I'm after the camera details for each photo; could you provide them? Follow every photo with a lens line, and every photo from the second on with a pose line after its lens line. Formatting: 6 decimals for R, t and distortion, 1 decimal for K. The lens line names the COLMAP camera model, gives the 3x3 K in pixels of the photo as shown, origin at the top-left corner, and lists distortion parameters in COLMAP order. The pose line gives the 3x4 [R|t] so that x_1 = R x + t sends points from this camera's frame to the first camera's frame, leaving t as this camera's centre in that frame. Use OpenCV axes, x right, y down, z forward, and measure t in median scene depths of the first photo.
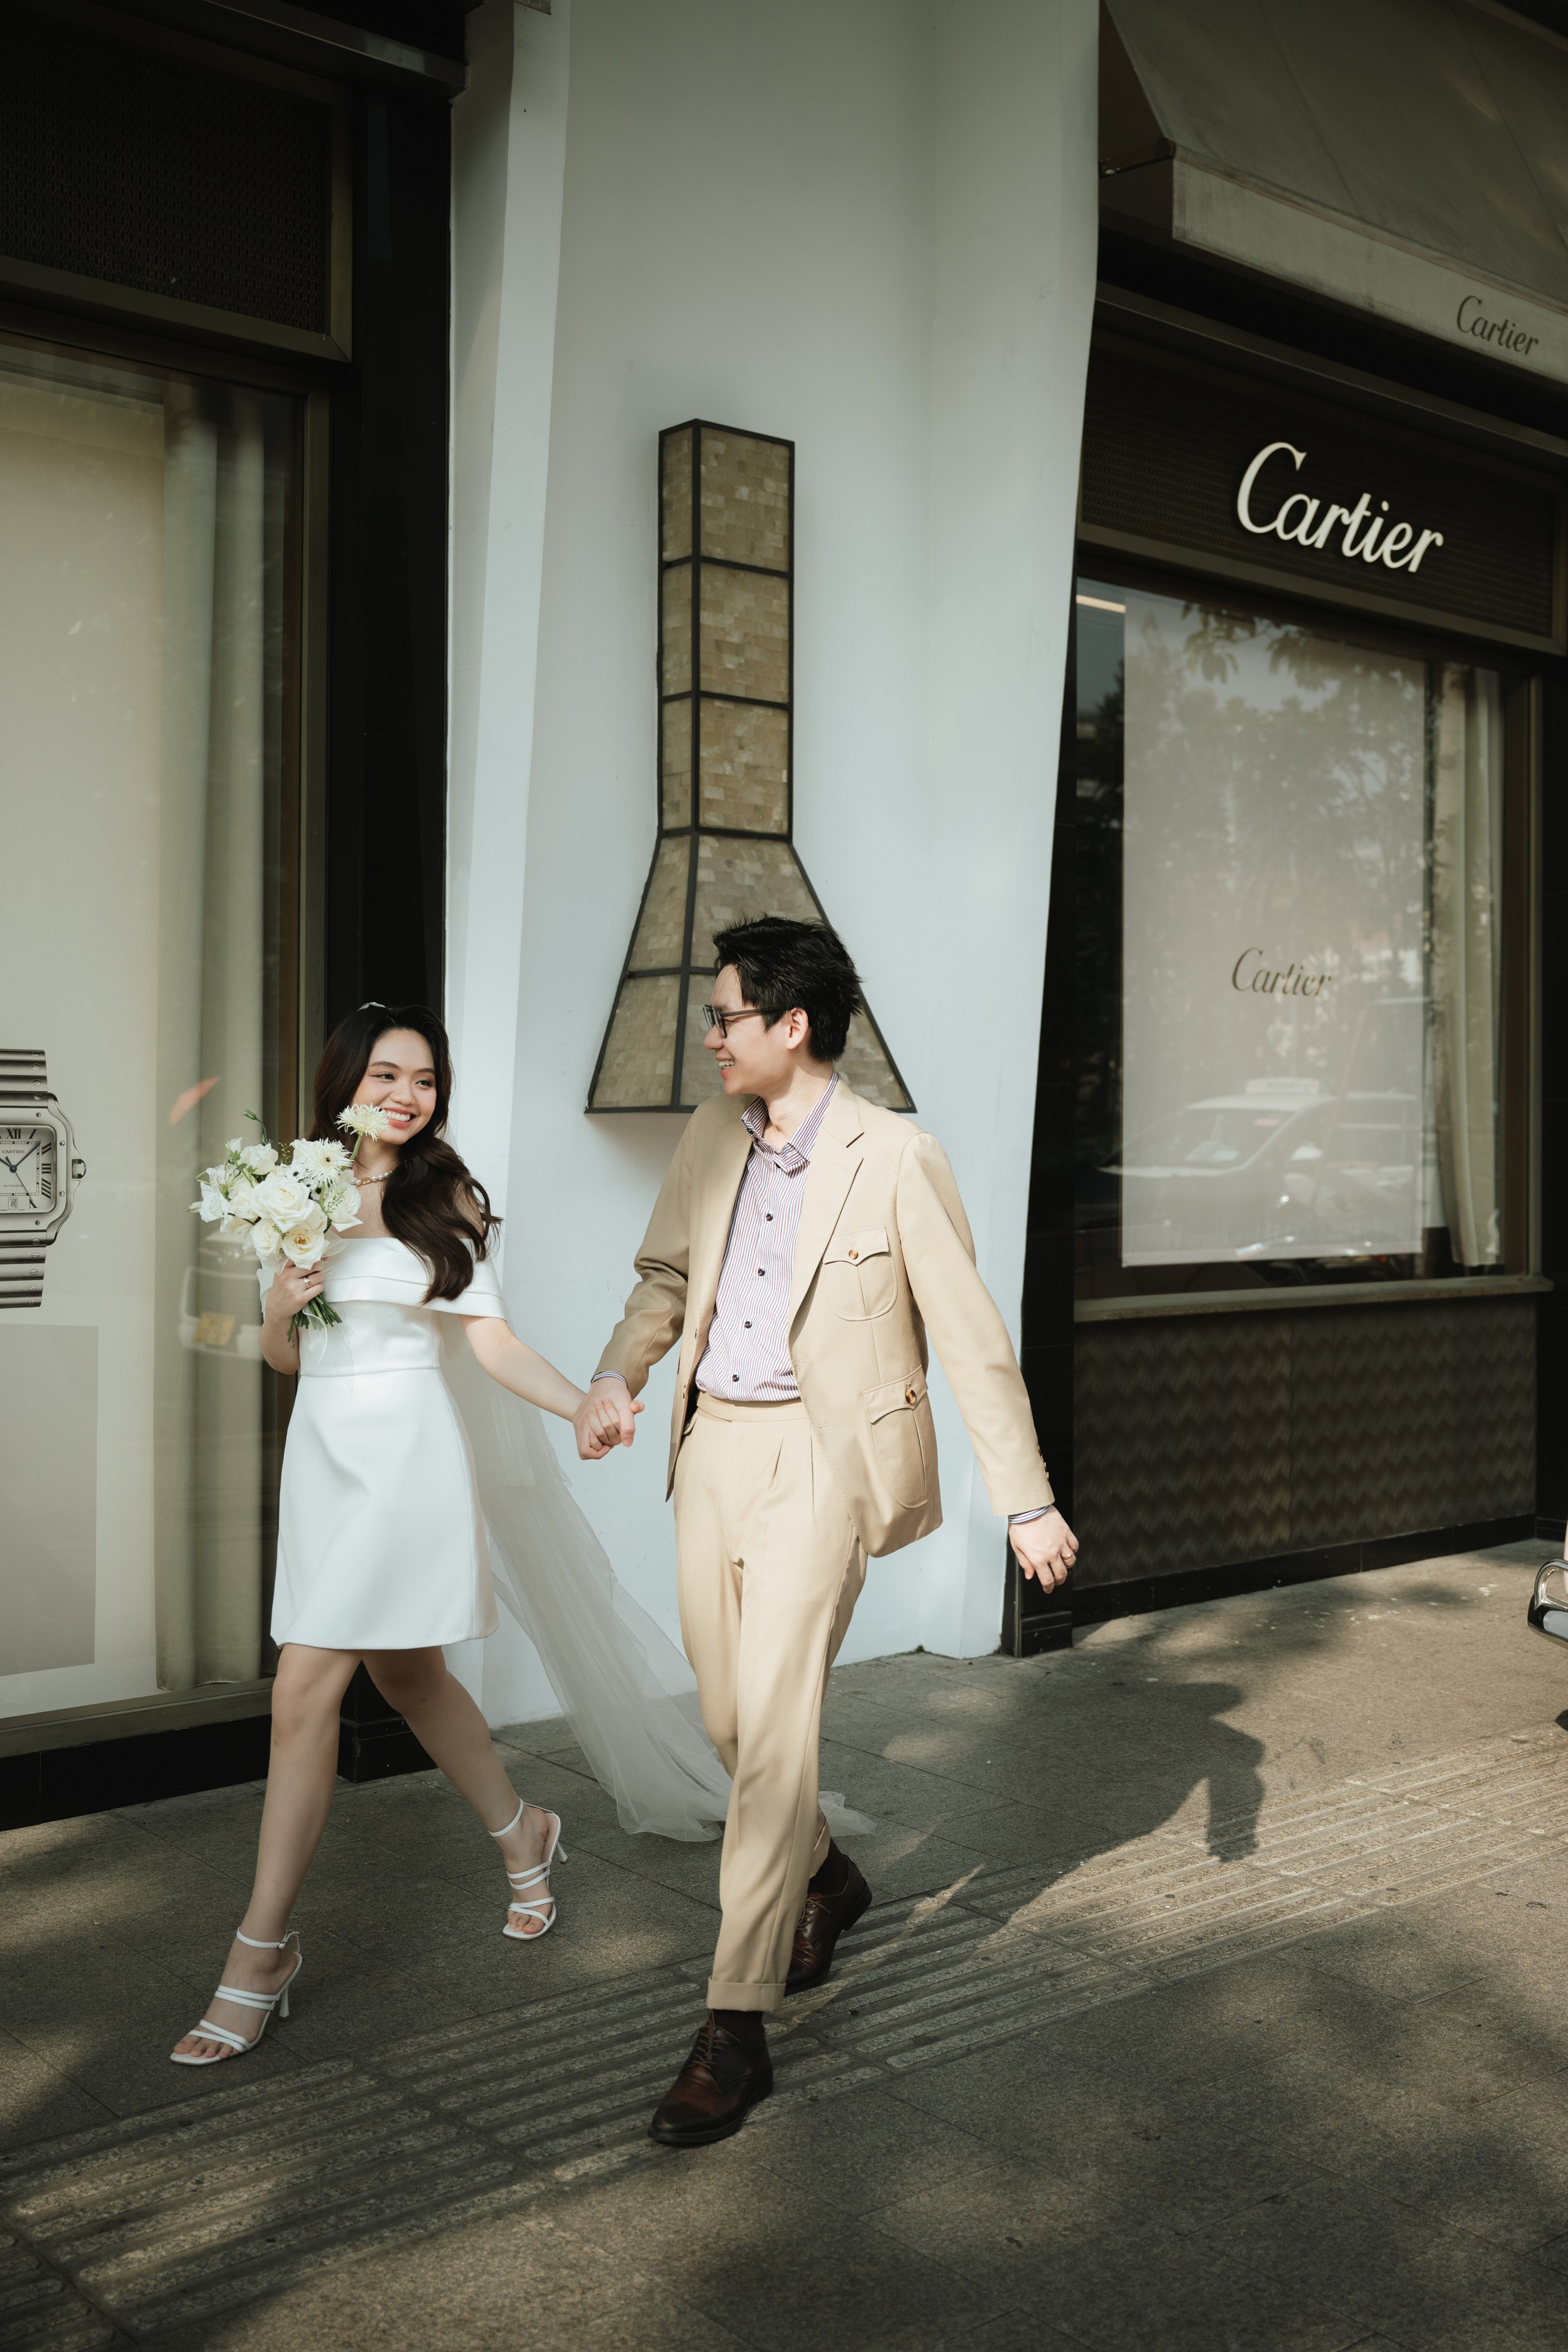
lens RADIAL K [[2412.8, 0, 789.7], [0, 2412.8, 1151.0], [0, 0, 1]] dist [-0.012830, 0.000000]
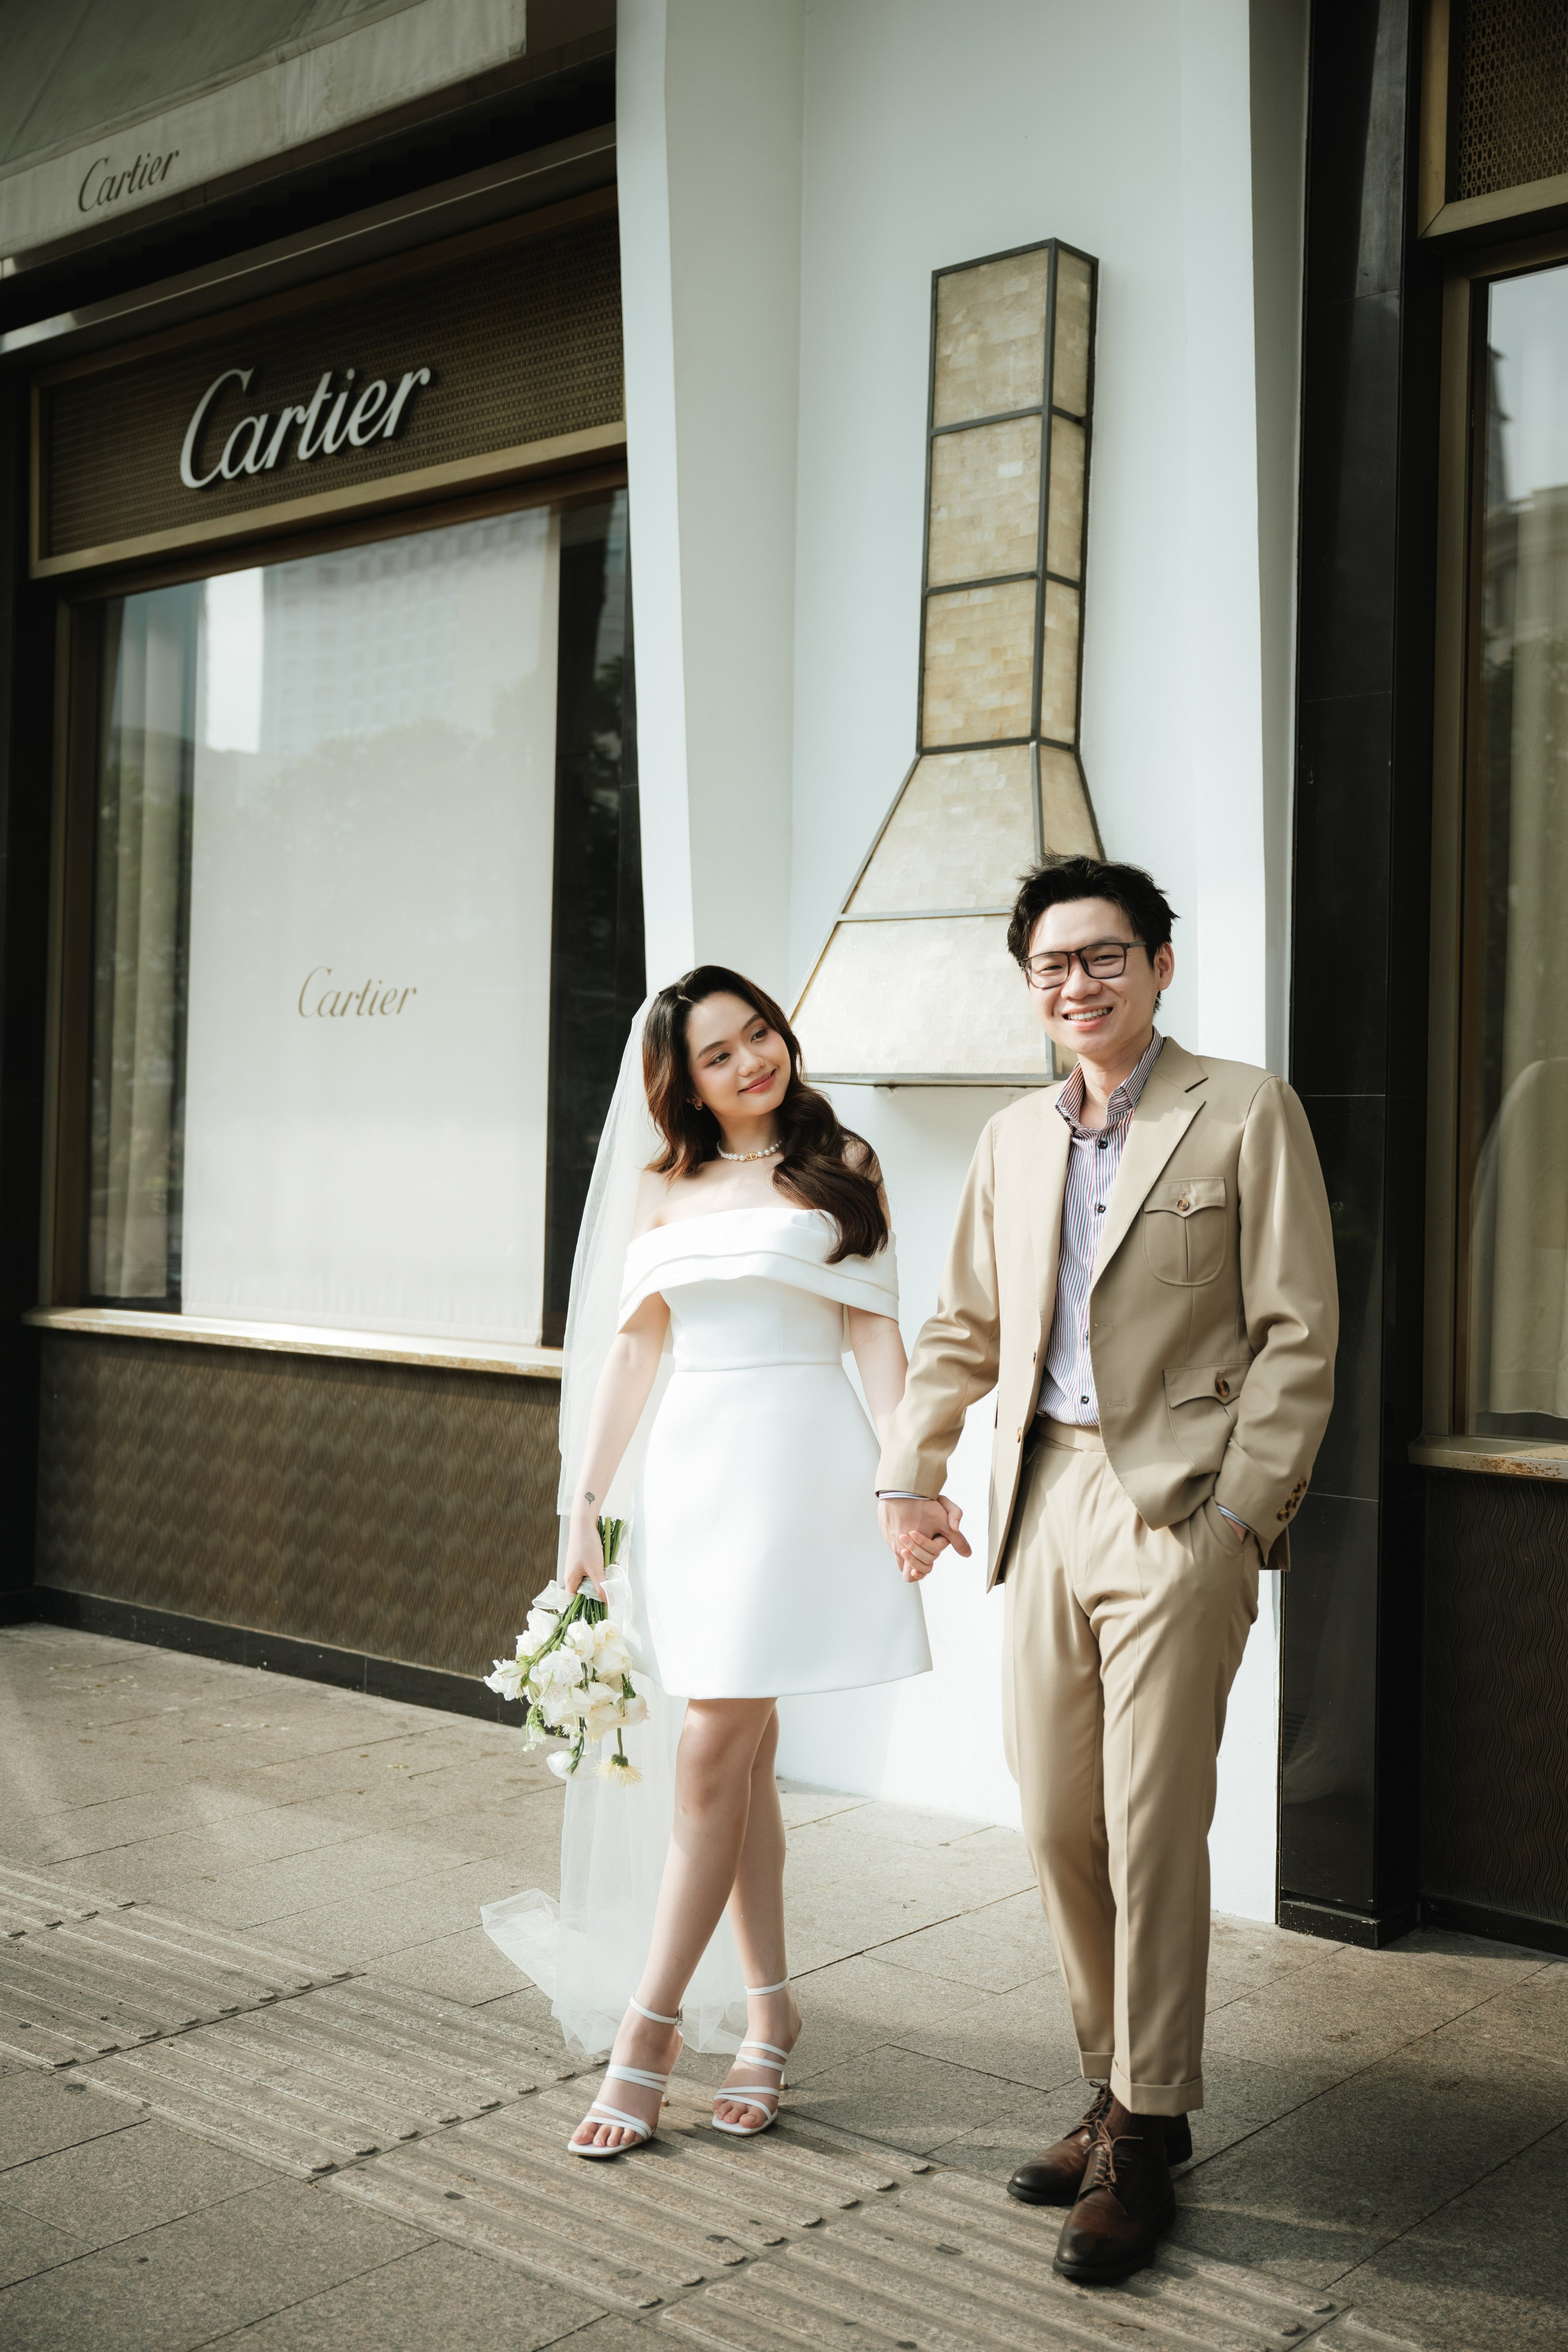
lens RADIAL K [[2533.4, 0, 790.1], [0, 2533.4, 1167.7], [0, 0, 1]] dist [0.029475, 0.000000]
pose [[0.171555, -0.011094, -0.985112, 1.179550], [-0.025642, 0.999548, -0.015722, 0.010279], [0.984841, 0.027957, 0.171193, 1.064600]]
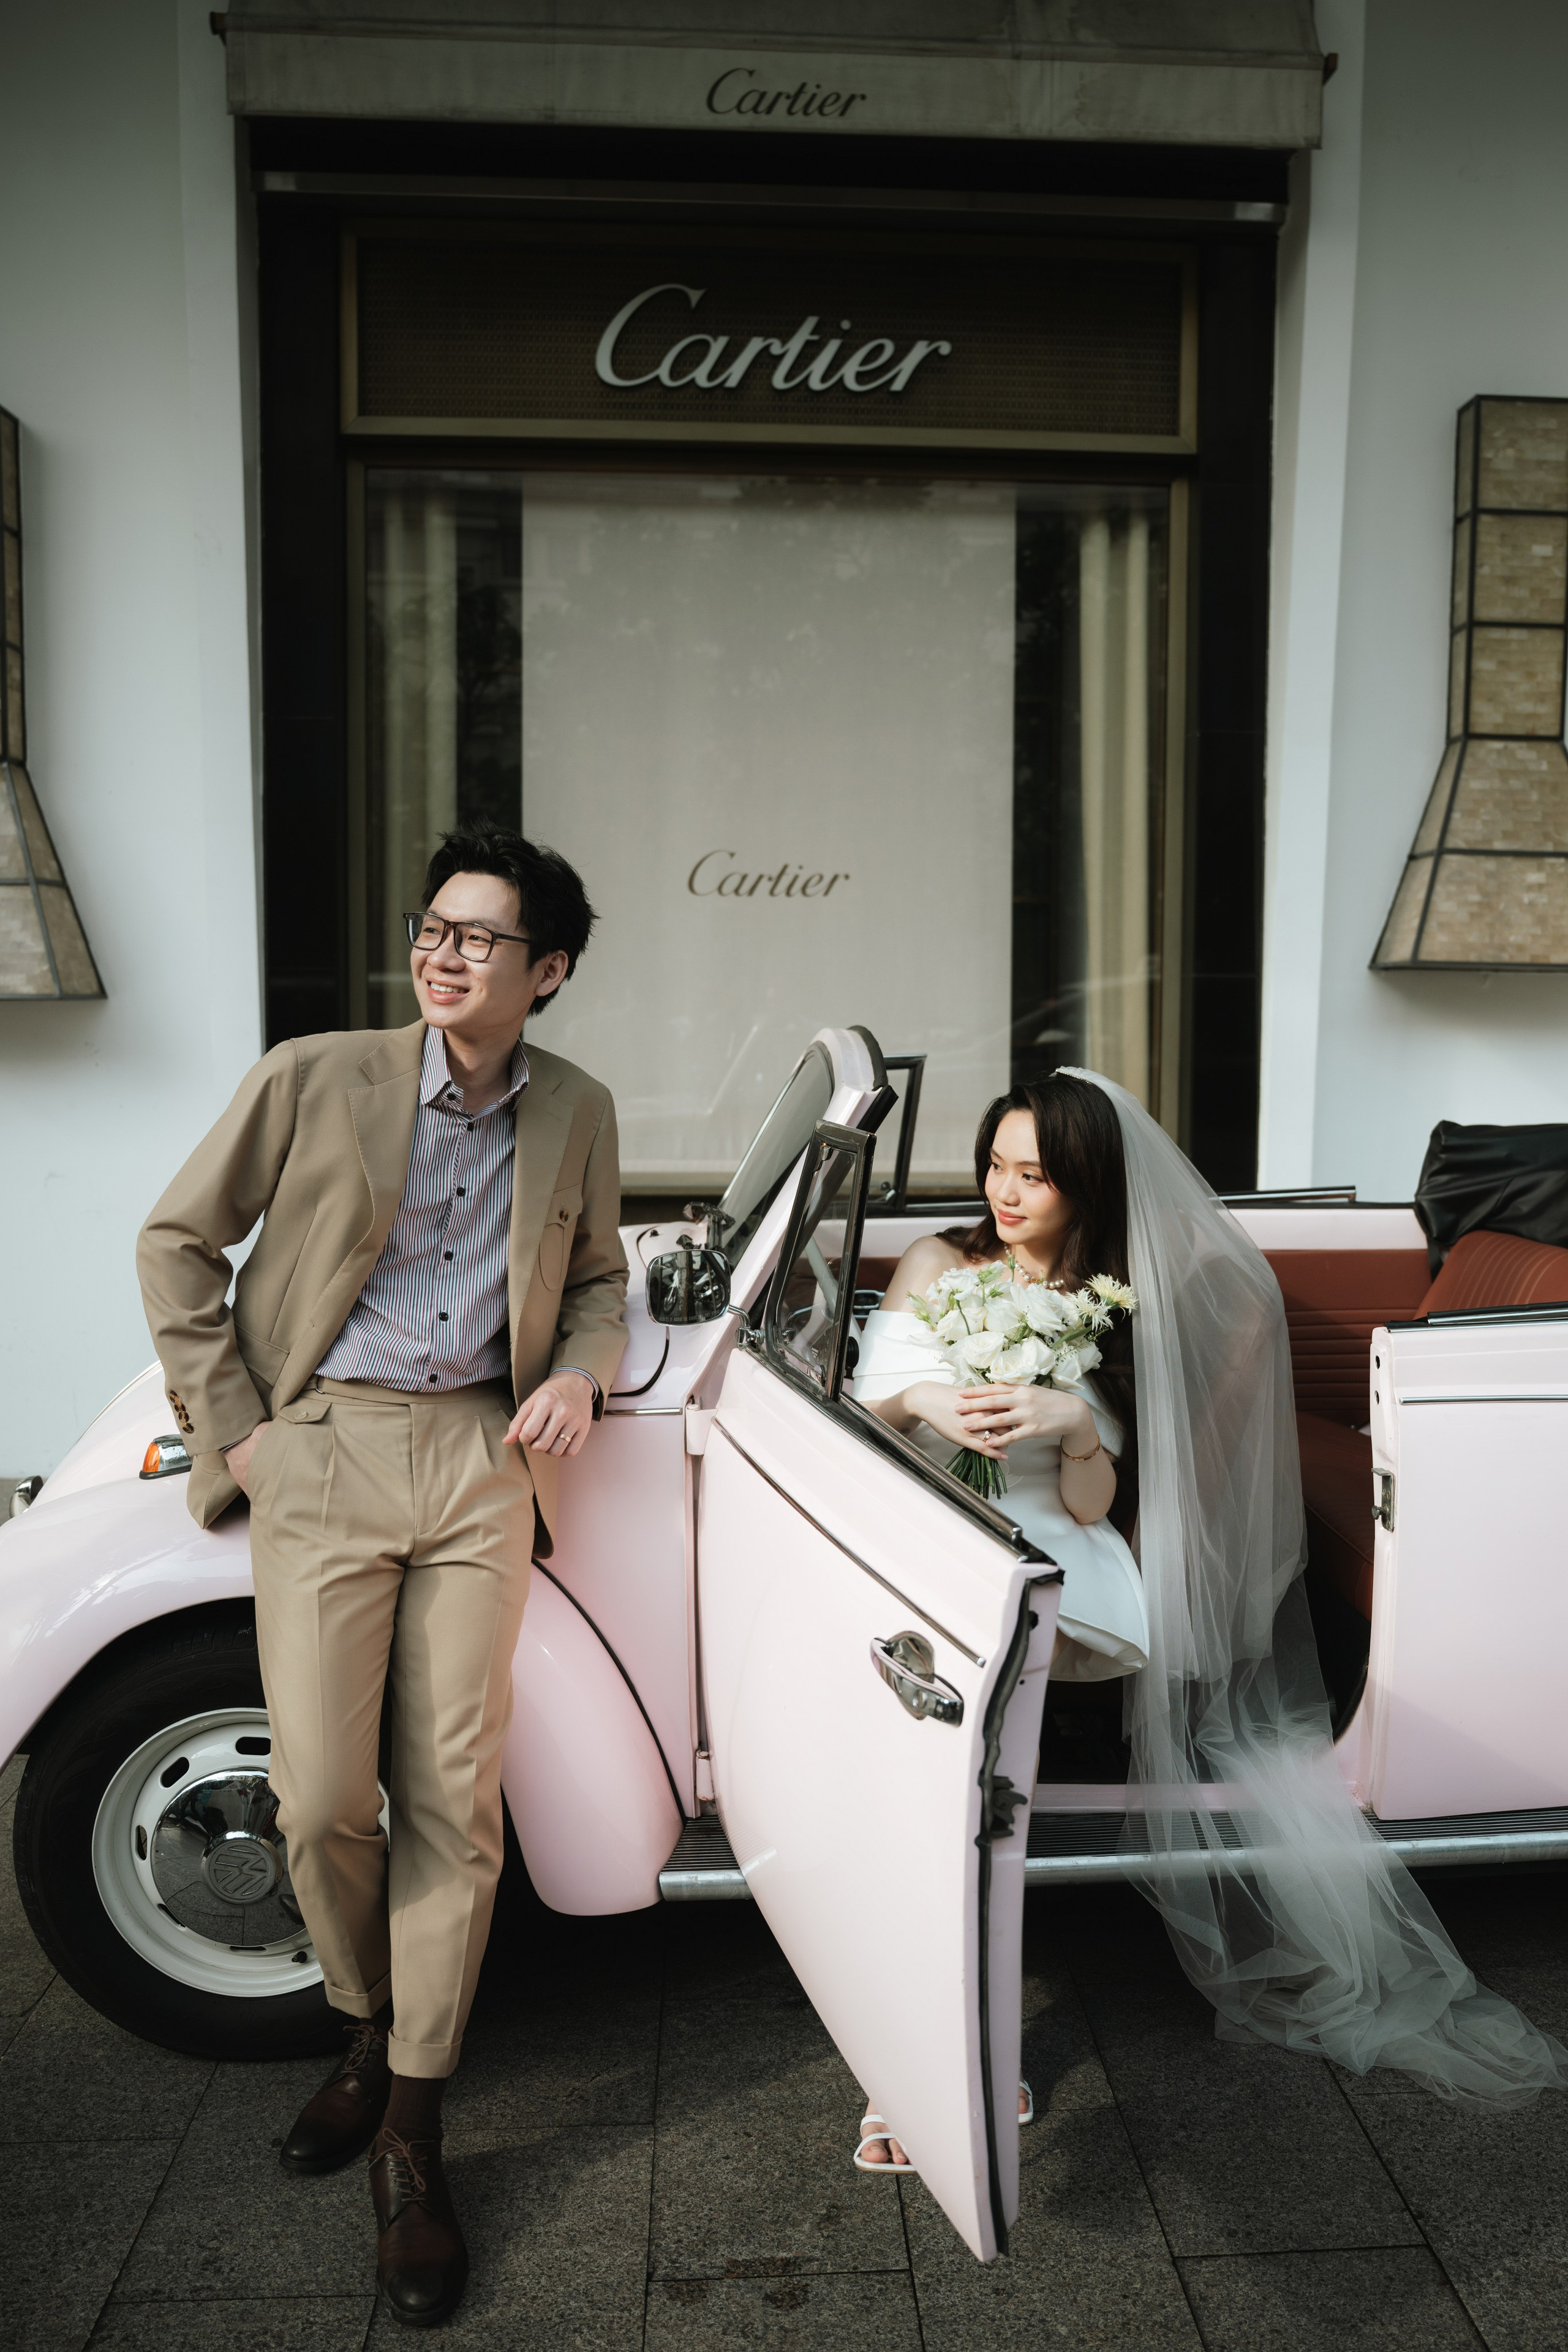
lens RADIAL K [[1867.3, 0, 820.9], [0, 1867.3, 1164.9], [0, 0, 1]] dist [-0.088265, 0.077372]
pose [[0.805830, 0.043822, -0.590523, 0.702567], [-0.000515, 0.997309, 0.073306, -0.001858], [0.592147, -0.058768, 0.803684, 0.440911]]
